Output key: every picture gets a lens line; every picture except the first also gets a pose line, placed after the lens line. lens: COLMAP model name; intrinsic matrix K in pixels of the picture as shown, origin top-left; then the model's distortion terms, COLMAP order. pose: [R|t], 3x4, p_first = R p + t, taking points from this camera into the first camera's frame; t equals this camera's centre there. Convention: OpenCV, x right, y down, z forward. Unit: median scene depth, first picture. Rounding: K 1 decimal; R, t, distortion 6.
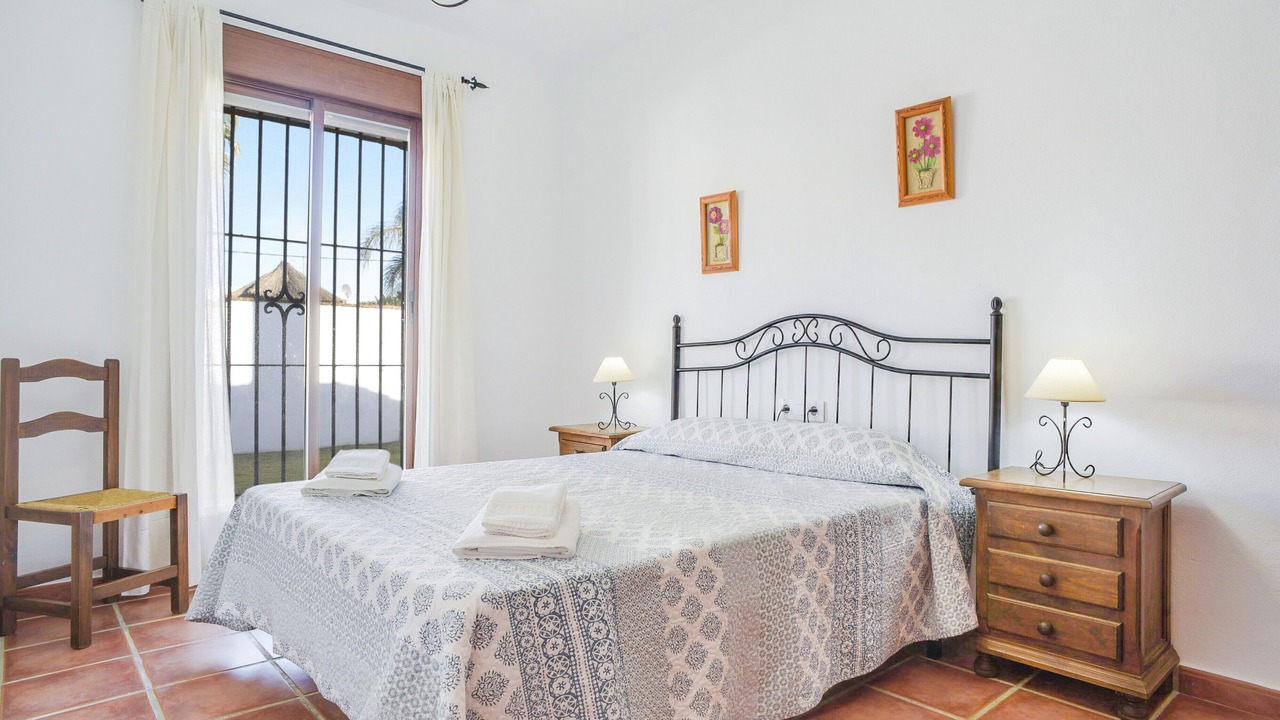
lens RADIAL K [[731.6, 0, 640.0], [0, 731.6, 360.0], [0, 0, 1]] dist [-0.103690, 0.060735]
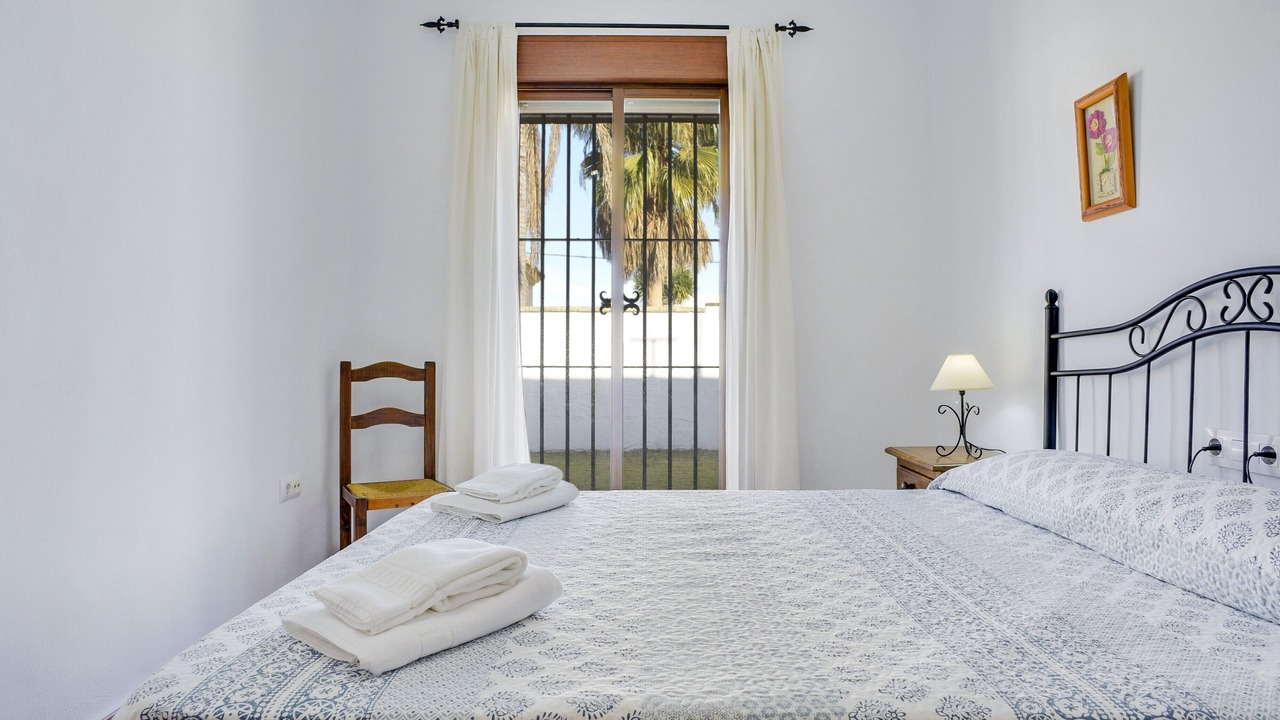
lens RADIAL K [[731.6, 0, 640.0], [0, 731.6, 360.0], [0, 0, 1]] dist [-0.103690, 0.060735]
pose [[0.747031, -0.006671, -0.664756, 0.235736], [0.005453, 0.999977, -0.003907, 0.002081], [0.664767, -0.000706, 0.747051, 0.334372]]
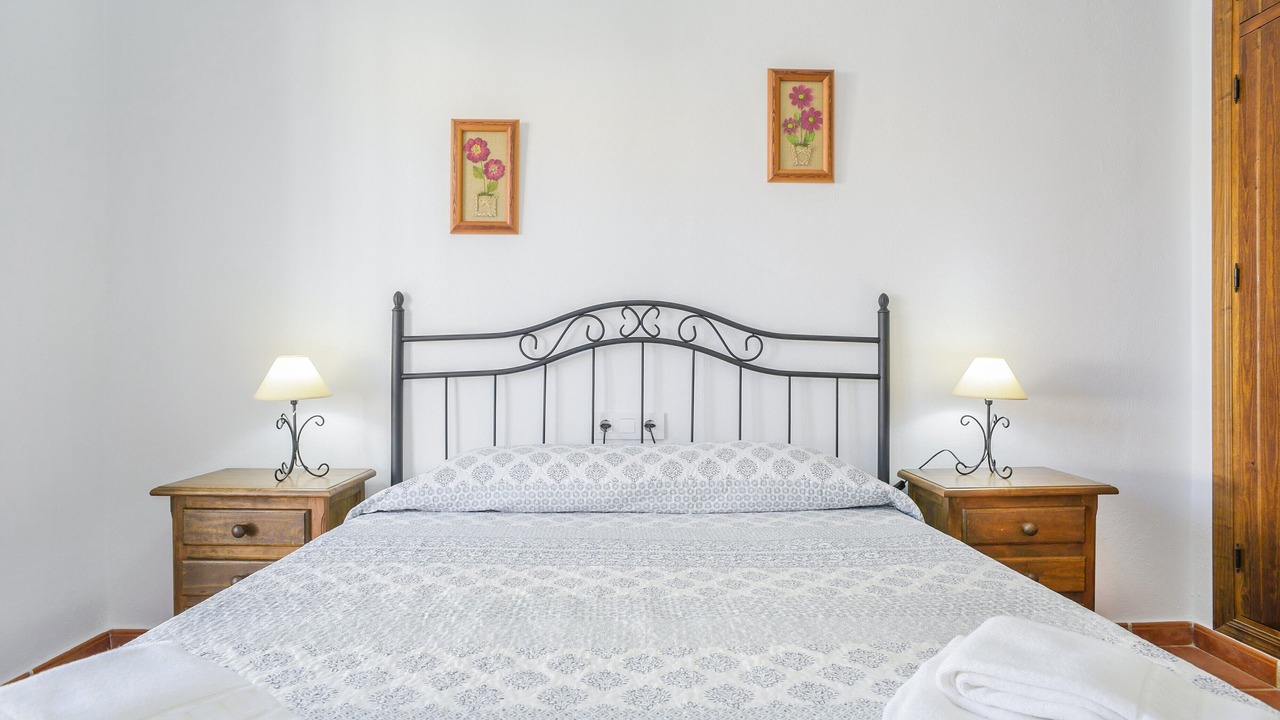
lens RADIAL K [[731.6, 0, 640.0], [0, 731.6, 360.0], [0, 0, 1]] dist [-0.103690, 0.060735]
pose [[0.653101, -0.001527, 0.757270, -0.355088], [0.002883, 0.999996, -0.000470, 0.000027], [-0.757266, 0.002490, 0.653102, 0.498477]]
